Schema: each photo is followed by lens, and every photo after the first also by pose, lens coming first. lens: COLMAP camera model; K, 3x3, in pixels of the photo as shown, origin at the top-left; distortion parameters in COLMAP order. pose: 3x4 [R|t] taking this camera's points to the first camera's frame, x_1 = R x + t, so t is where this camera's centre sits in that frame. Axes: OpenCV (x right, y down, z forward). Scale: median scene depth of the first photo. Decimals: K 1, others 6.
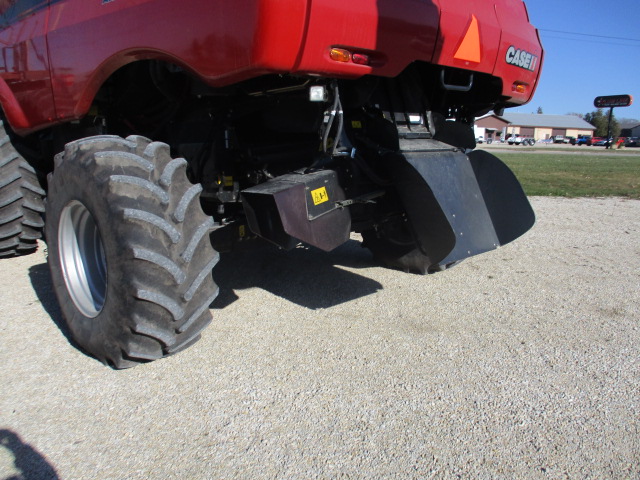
lens RADIAL K [[532.9, 0, 318.2], [0, 532.9, 231.5], [0, 0, 1]] dist [-0.038338, 0.009101]
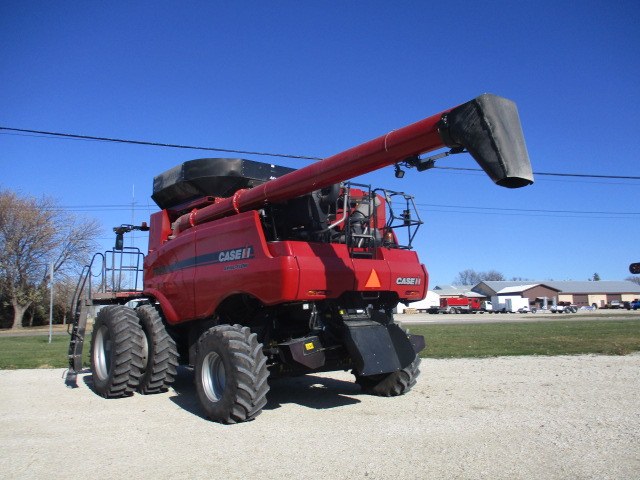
lens RADIAL K [[532.9, 0, 318.2], [0, 532.9, 231.5], [0, 0, 1]] dist [-0.038338, 0.009101]
pose [[0.993082, -0.057446, -0.102412, 0.307387], [0.021103, 0.945274, -0.325594, 0.222176], [0.115511, 0.321181, 0.939947, -1.410119]]
